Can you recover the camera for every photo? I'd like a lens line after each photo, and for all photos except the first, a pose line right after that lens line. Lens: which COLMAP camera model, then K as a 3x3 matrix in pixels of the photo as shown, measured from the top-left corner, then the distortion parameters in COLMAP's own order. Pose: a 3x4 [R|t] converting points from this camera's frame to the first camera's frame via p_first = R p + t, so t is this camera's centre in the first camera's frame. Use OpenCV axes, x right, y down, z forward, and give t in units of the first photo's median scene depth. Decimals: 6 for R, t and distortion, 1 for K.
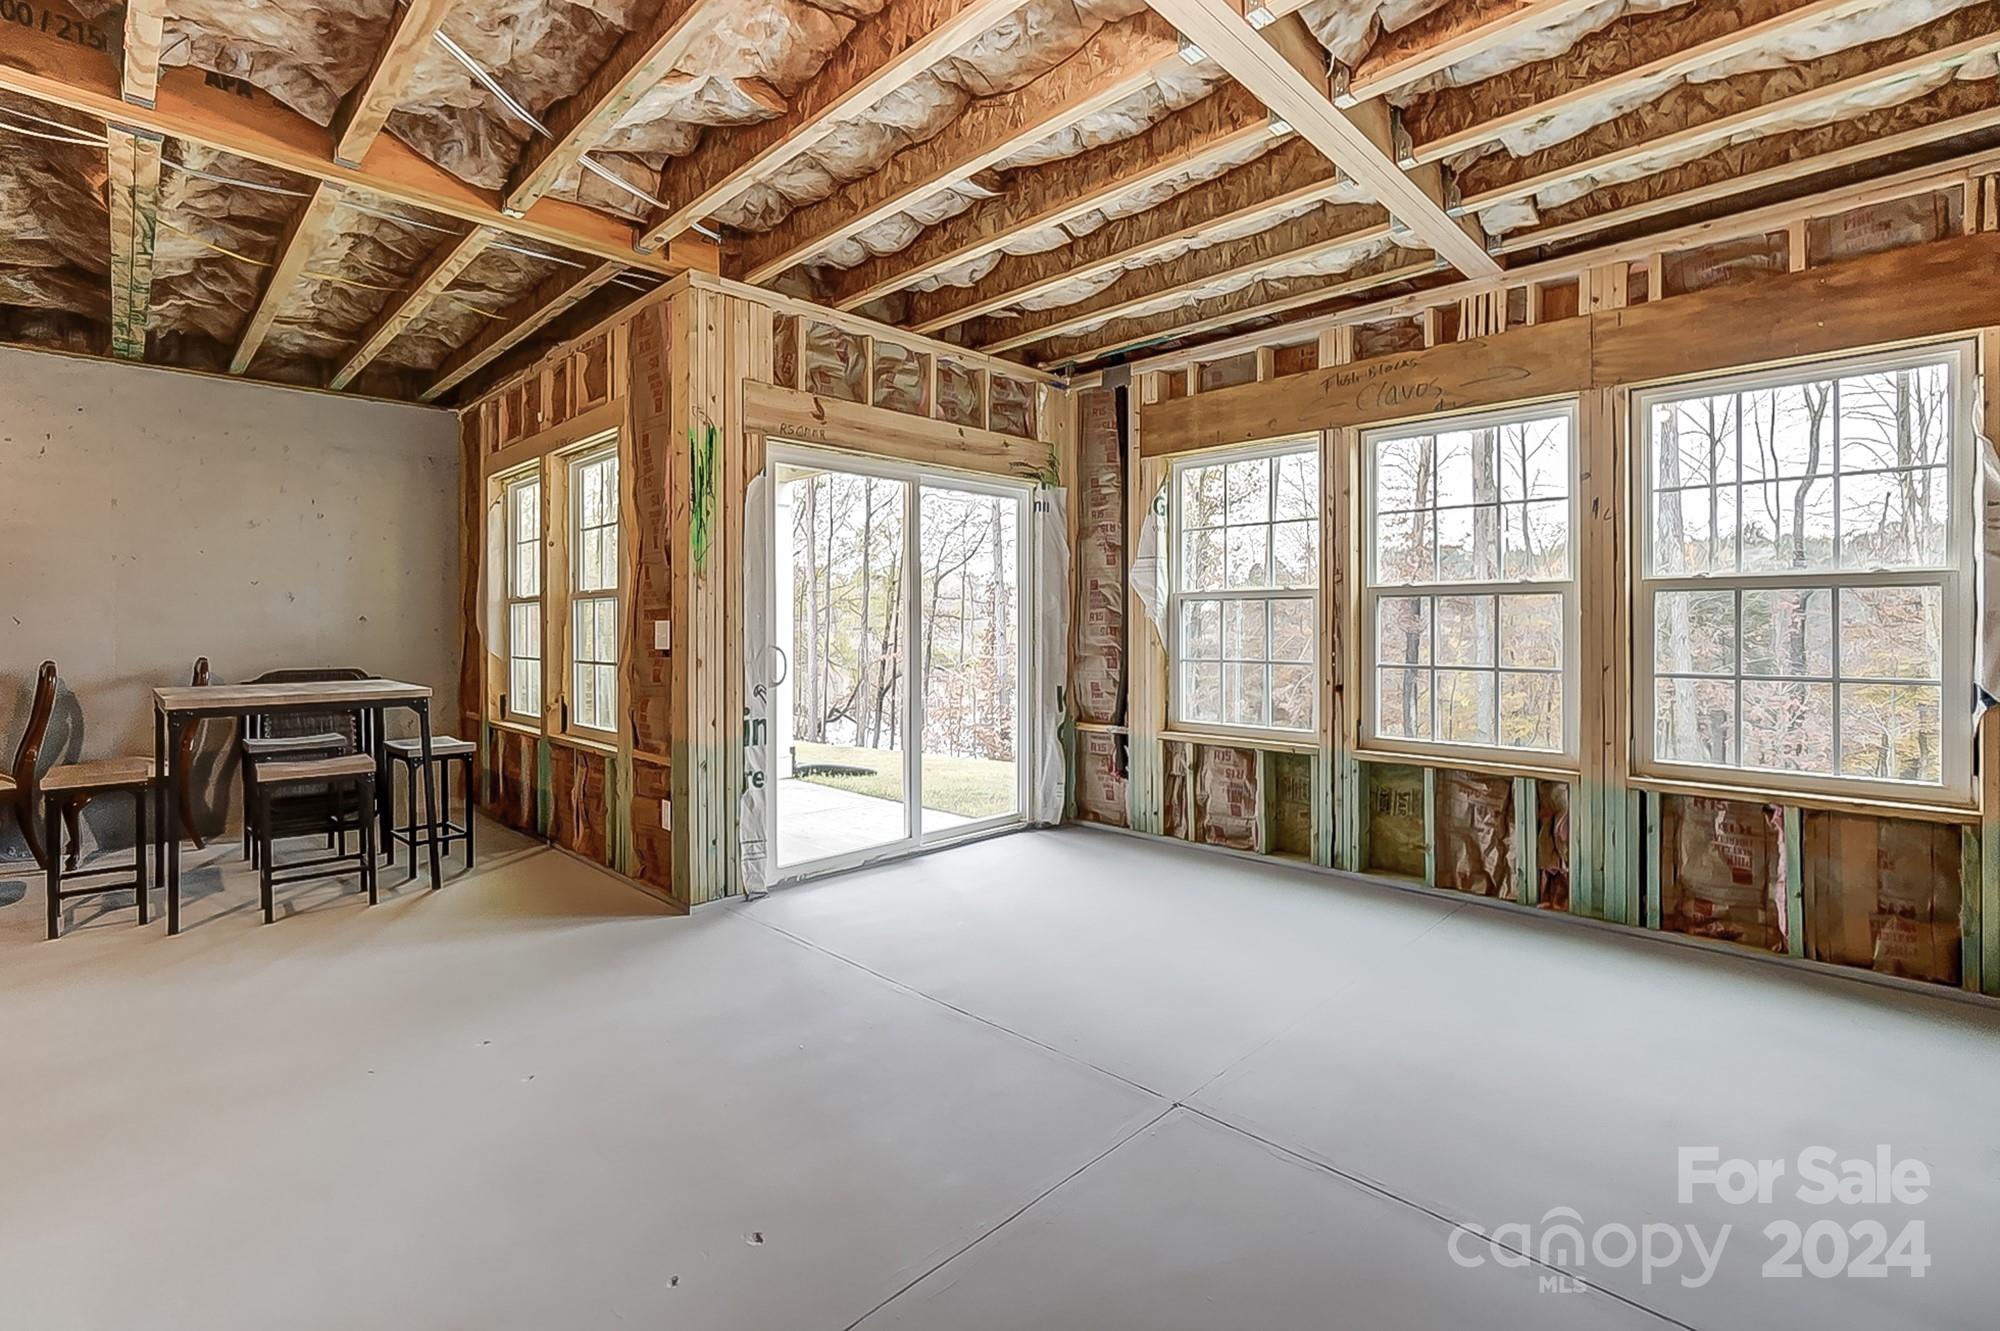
lens RADIAL K [[898.5, 0, 988.7], [0, 898.5, 612.7], [0, 0, 1]] dist [-0.000091, -0.000215]
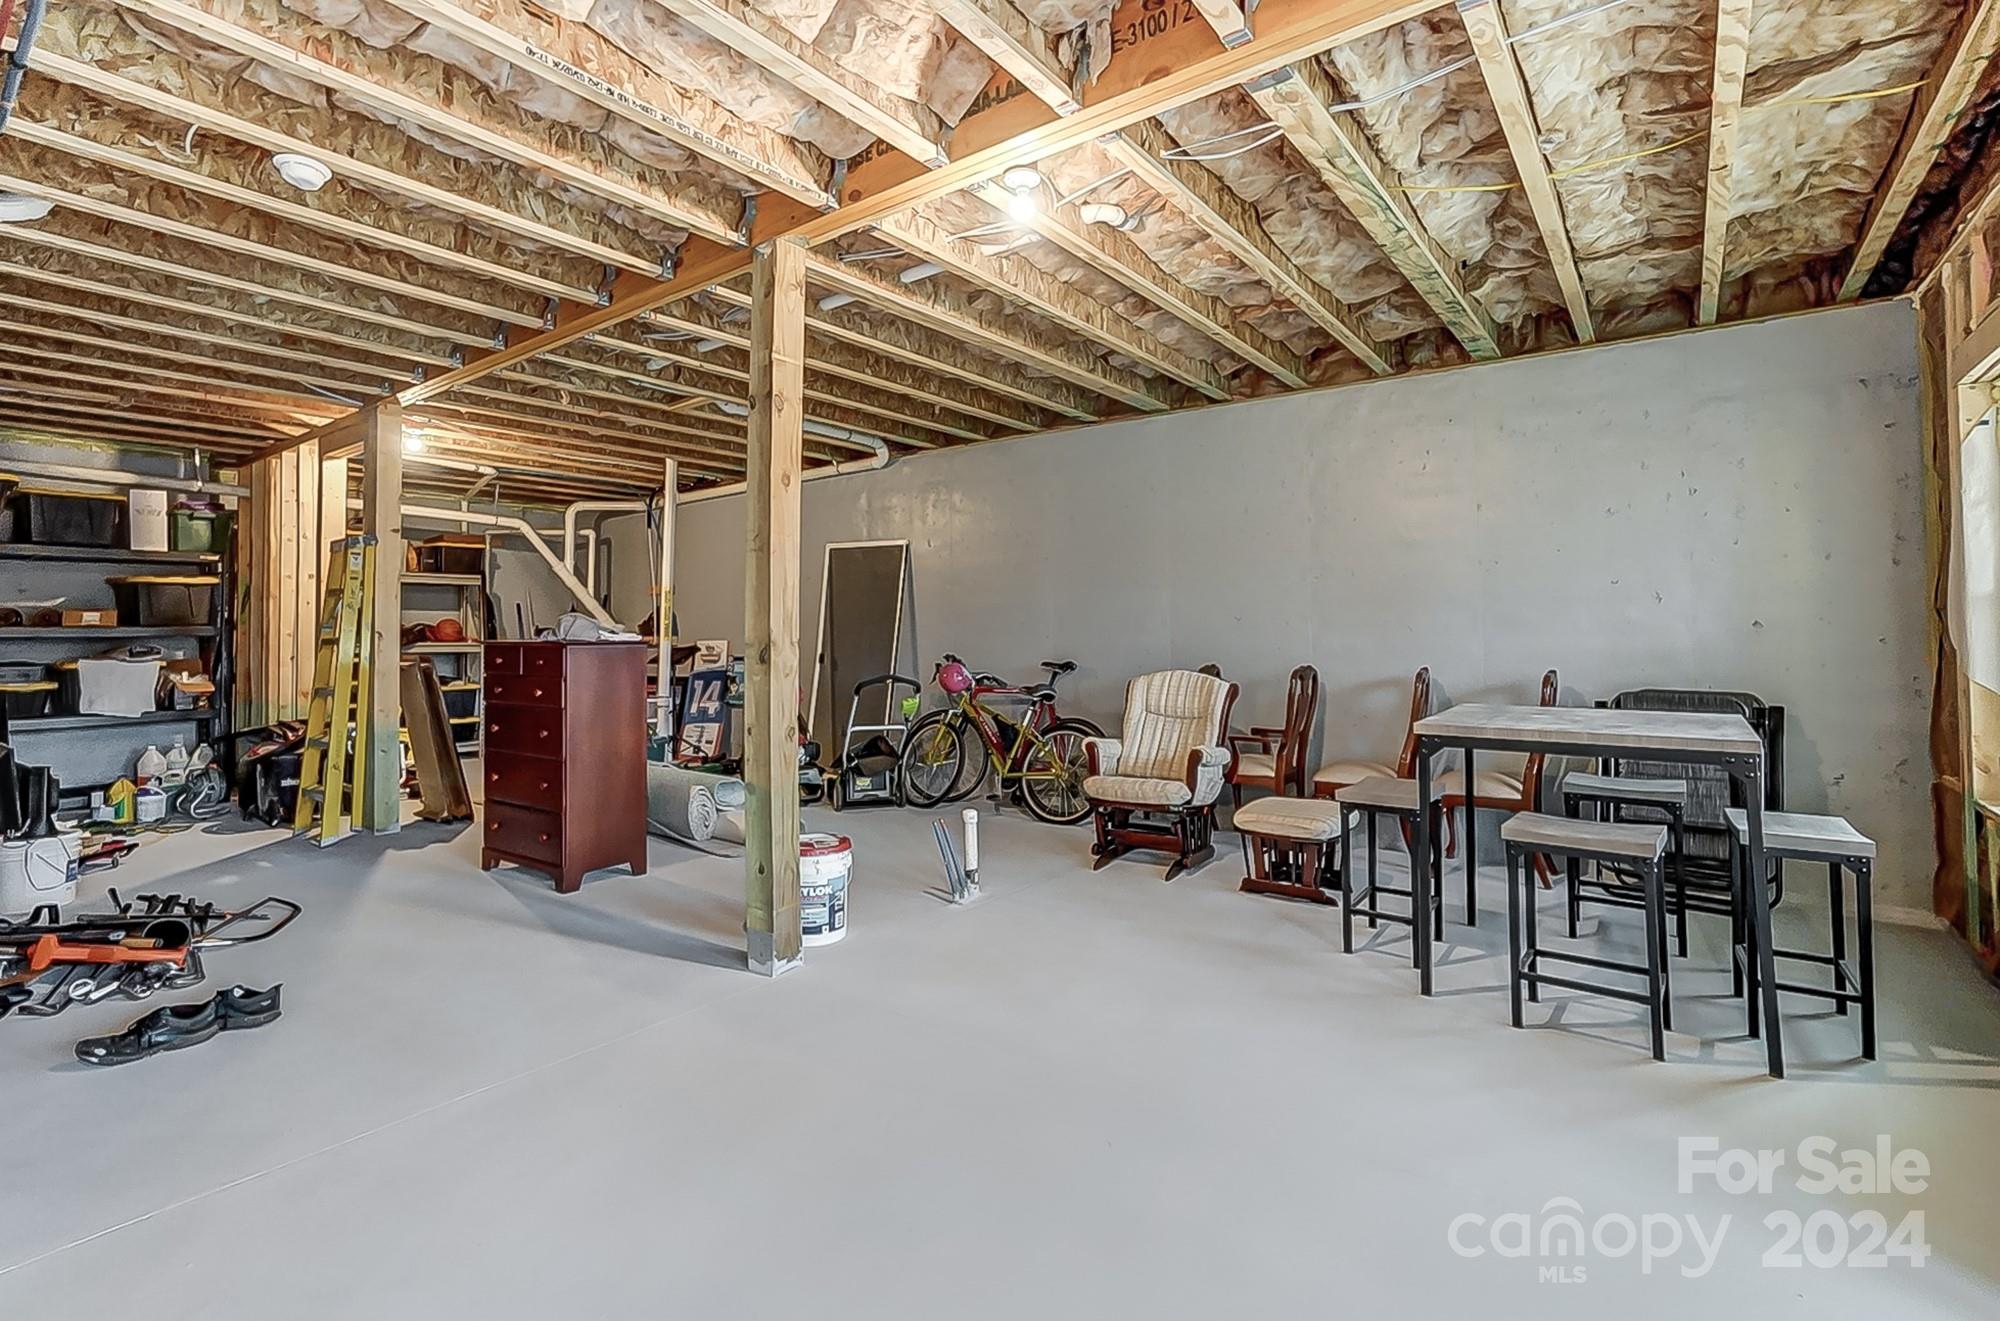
lens RADIAL K [[914.5, 0, 993.5], [0, 914.5, 617.8], [0, 0, 1]] dist [-0.000465, 0.000668]
pose [[0.138865, -0.010193, -0.990259, -0.088912], [0.017864, 0.999810, -0.007787, -0.009595], [0.990150, -0.016609, 0.139021, 0.488844]]
